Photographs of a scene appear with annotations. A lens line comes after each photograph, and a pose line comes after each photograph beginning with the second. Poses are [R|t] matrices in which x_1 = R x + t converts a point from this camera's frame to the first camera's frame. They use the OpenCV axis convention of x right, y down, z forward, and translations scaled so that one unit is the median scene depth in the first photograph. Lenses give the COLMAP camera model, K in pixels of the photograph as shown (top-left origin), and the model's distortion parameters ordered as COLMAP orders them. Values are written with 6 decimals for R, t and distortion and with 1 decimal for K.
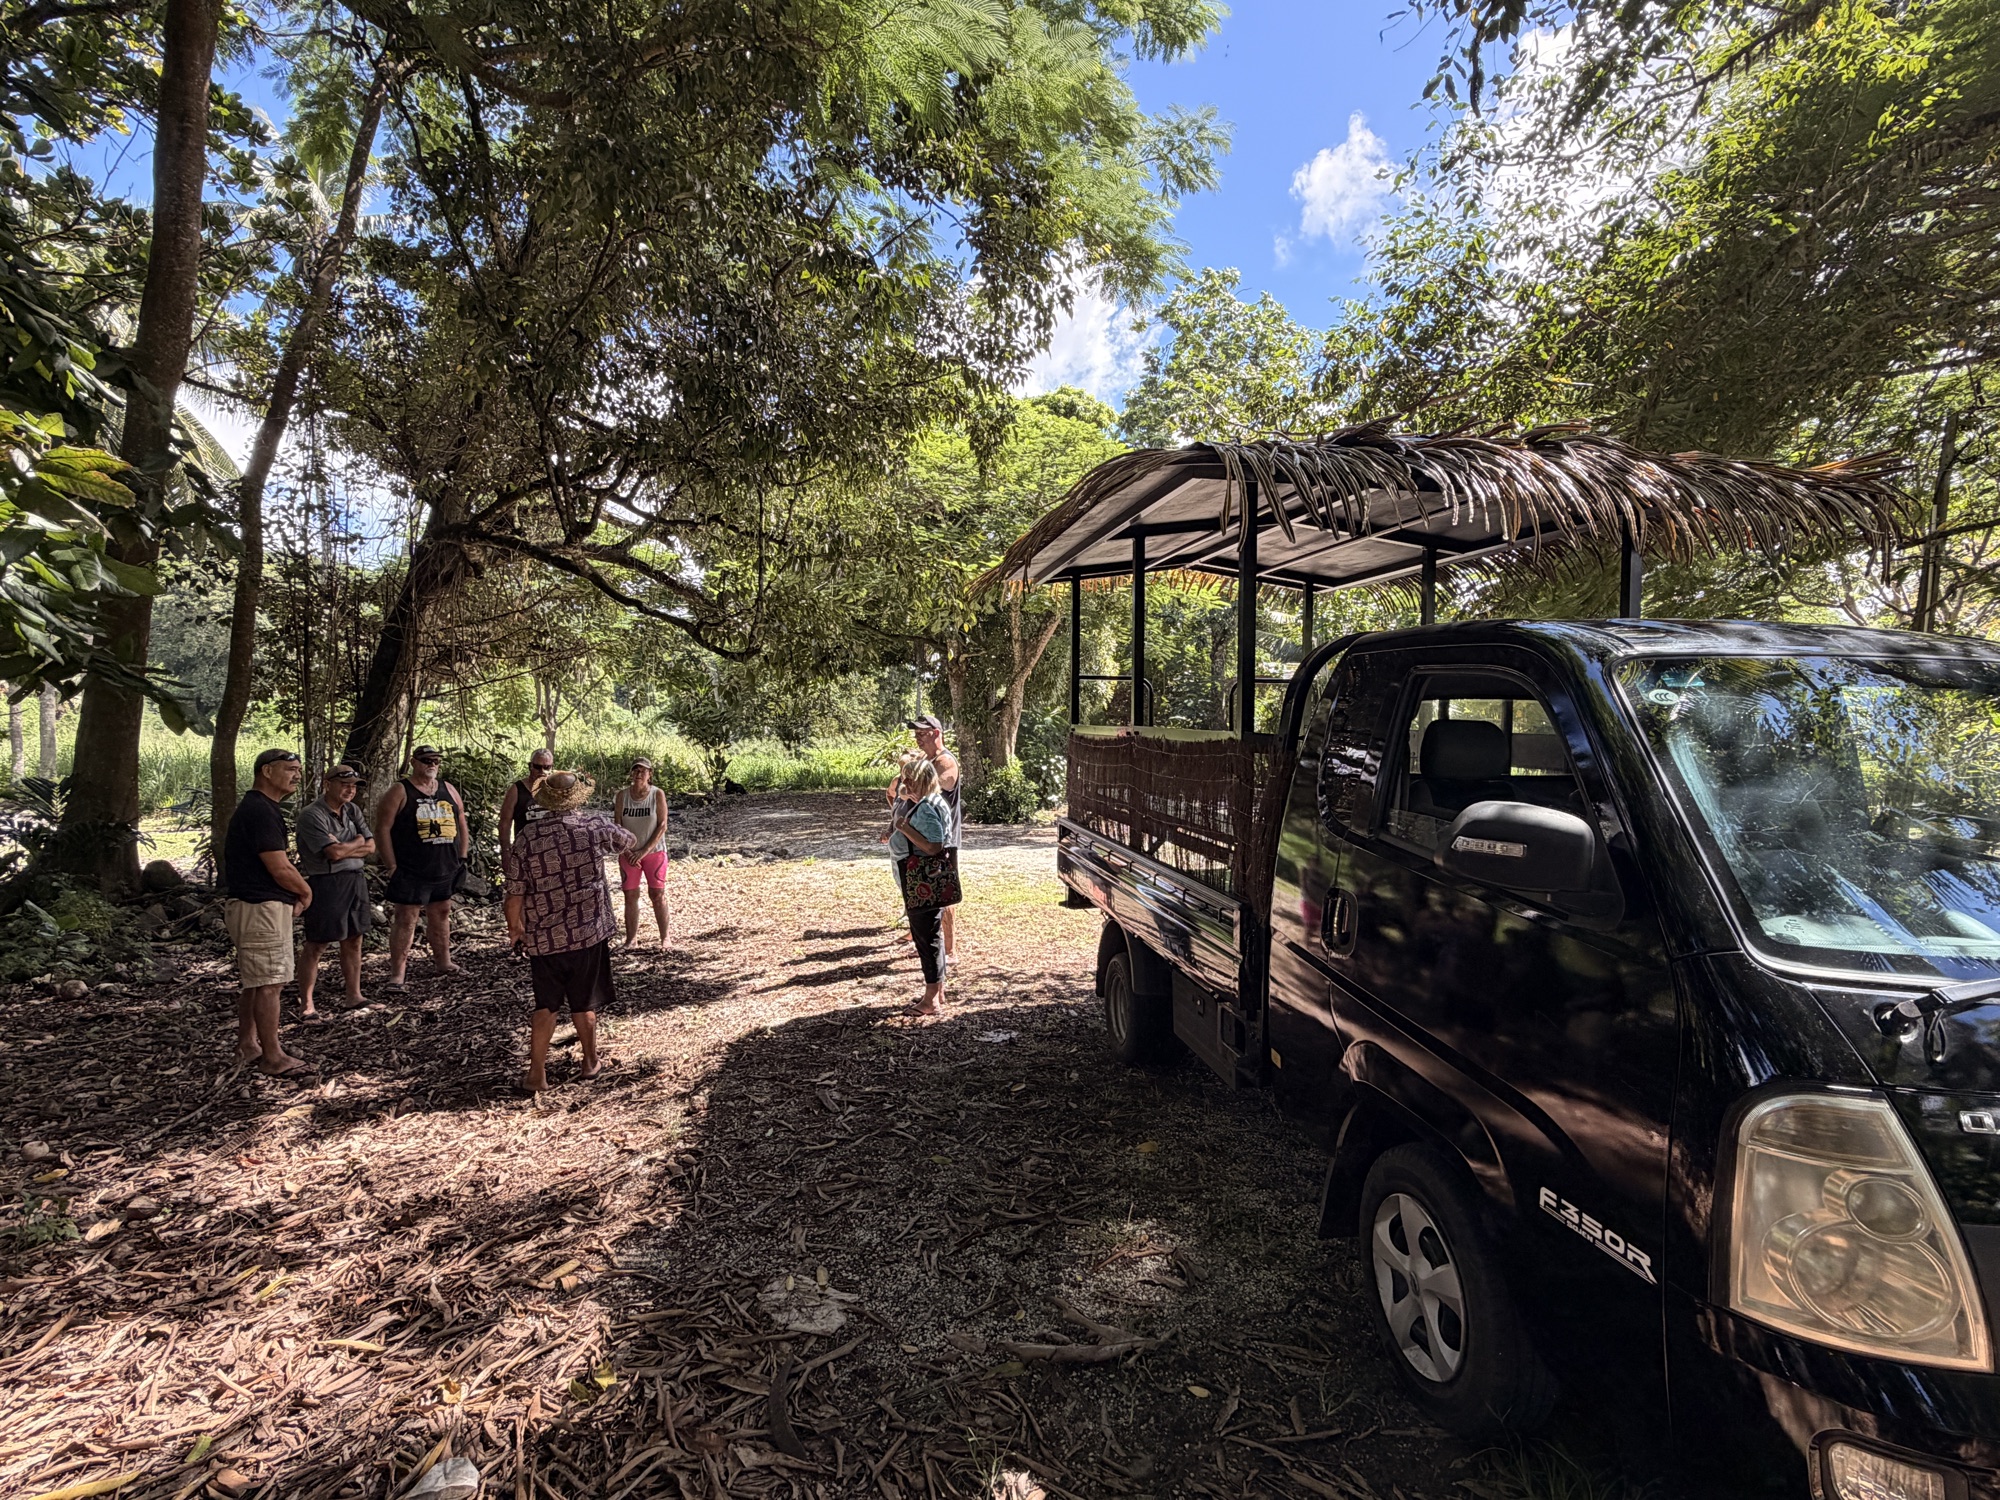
lens RADIAL K [[1027.4, 0, 1003.9], [0, 1027.4, 740.5], [0, 0, 1]] dist [0.000401, -0.000027]
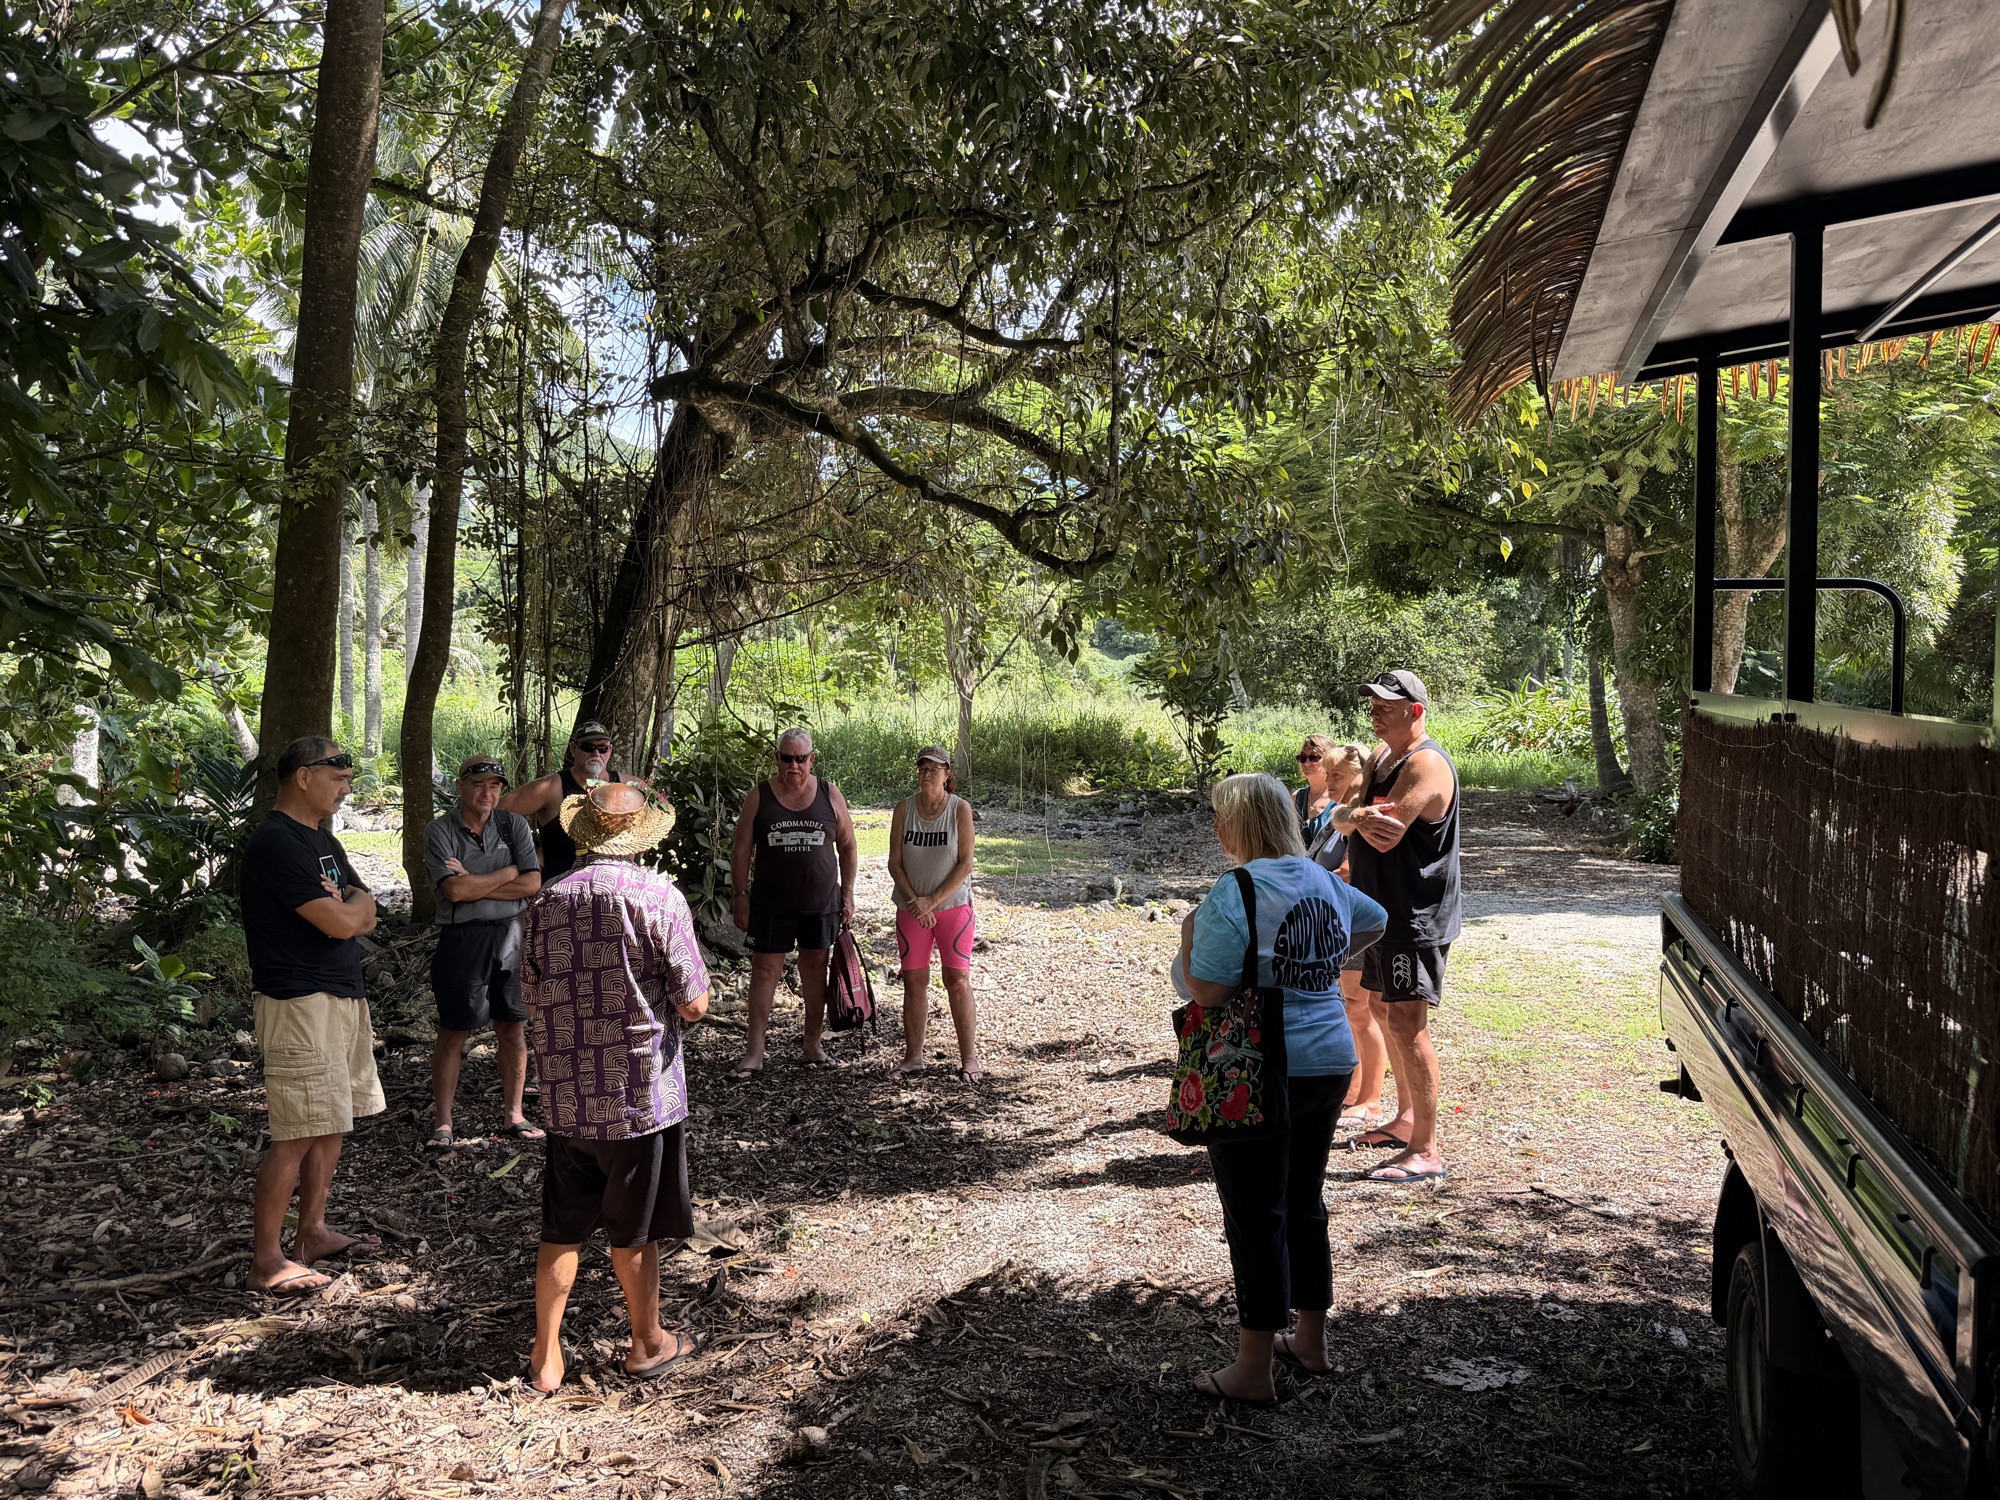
lens RADIAL K [[1627.8, 0, 988.3], [0, 1627.8, 756.4], [0, 0, 1]] dist [0.128664, 0.002025]
pose [[0.907432, 0.013755, -0.419973, 0.017140], [-0.000566, 0.999503, 0.031513, -0.001874], [0.420198, -0.028359, 0.906989, 0.039063]]
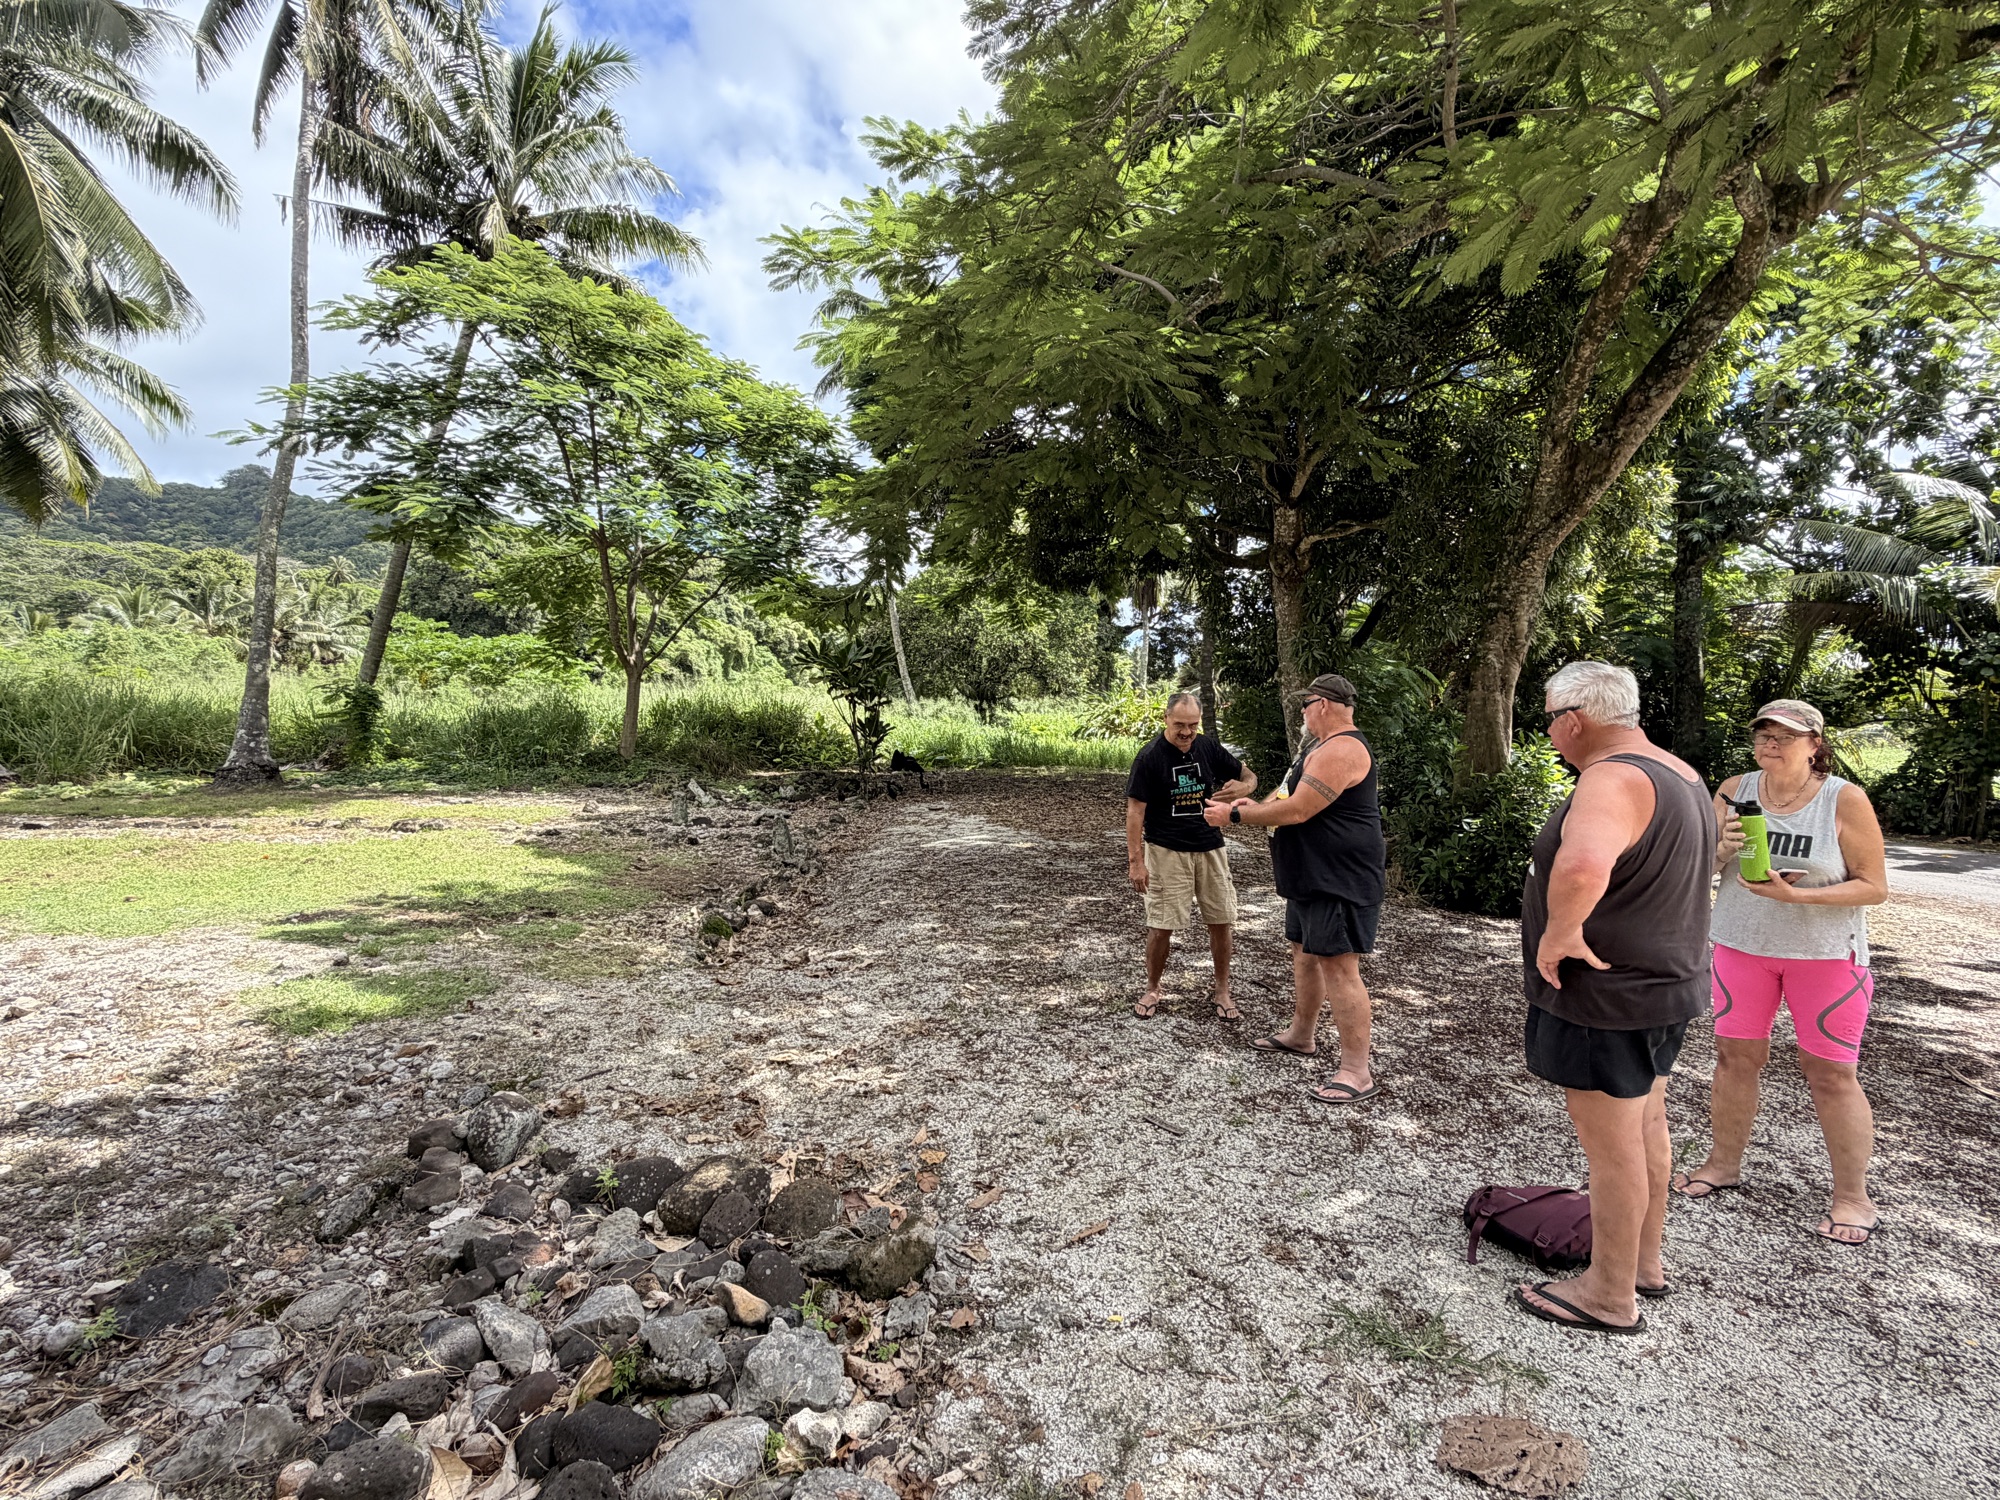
lens RADIAL K [[934.9, 0, 997.7], [0, 934.9, 751.4], [0, 0, 1]] dist [-0.002548, -0.000156]
pose [[0.981573, 0.035183, -0.187822, -0.092230], [-0.026863, 0.998550, 0.046660, 0.007137], [0.189191, -0.040754, 0.981094, 0.439625]]
